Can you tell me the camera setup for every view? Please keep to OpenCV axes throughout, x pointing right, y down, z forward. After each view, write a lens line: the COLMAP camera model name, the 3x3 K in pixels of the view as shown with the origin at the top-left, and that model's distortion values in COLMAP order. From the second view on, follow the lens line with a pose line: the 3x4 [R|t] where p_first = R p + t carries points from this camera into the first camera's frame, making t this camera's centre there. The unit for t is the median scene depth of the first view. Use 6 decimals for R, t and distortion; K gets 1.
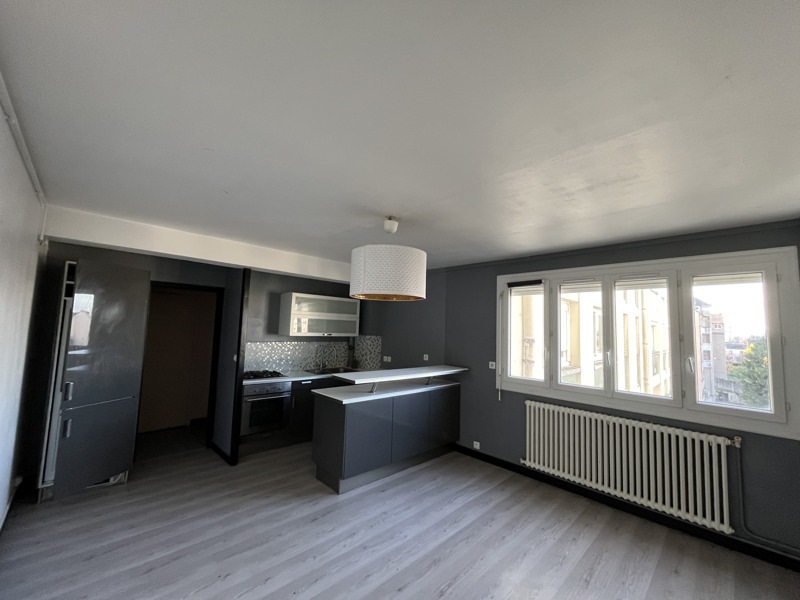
lens RADIAL K [[323.9, 0, 400.0], [0, 323.9, 300.0], [0, 0, 1]] dist [-0.000565, -0.000147]
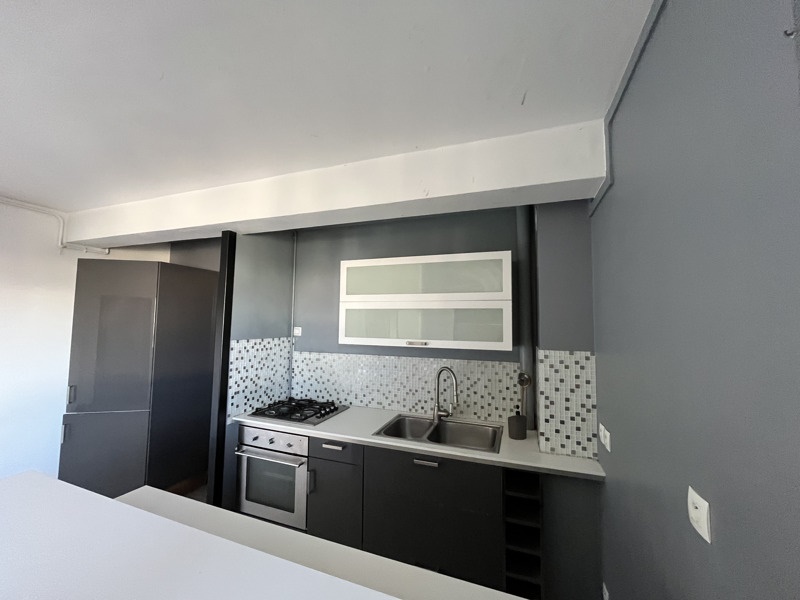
lens RADIAL K [[323.9, 0, 400.0], [0, 323.9, 300.0], [0, 0, 1]] dist [-0.000565, -0.000147]
pose [[0.424211, -0.094089, -0.900662, 0.150371], [0.080899, 0.994548, -0.065793, 0.070085], [0.901943, -0.044952, 0.429510, 0.737128]]
